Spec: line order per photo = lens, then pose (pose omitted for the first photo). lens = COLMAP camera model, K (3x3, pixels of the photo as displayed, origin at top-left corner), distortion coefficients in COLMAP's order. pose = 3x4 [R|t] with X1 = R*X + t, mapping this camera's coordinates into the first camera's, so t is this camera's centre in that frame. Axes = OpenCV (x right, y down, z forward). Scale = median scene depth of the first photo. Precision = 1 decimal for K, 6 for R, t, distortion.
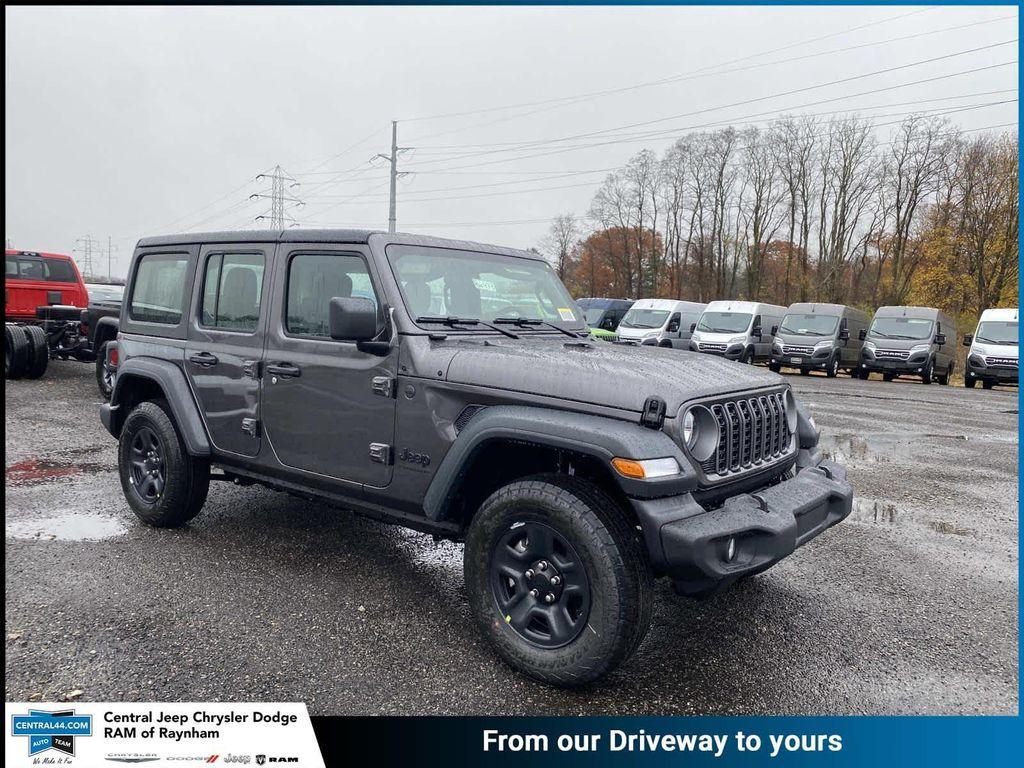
lens RADIAL K [[815.9, 0, 512.0], [0, 815.9, 384.0], [0, 0, 1]] dist [0.038839, -0.006228]
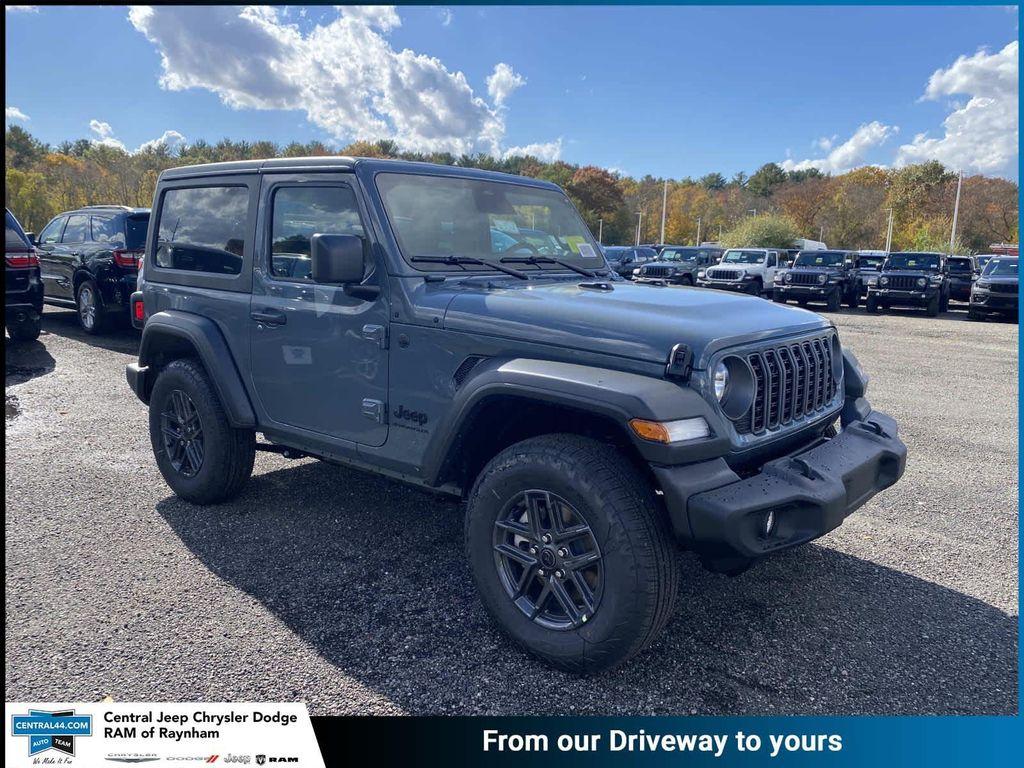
lens RADIAL K [[815.9, 0, 512.0], [0, 815.9, 384.0], [0, 0, 1]] dist [0.038839, -0.006228]
pose [[0.999477, -0.008305, -0.031254, 0.022401], [0.010584, 0.997242, 0.073460, -0.009115], [0.030558, -0.073752, 0.996808, 0.128155]]
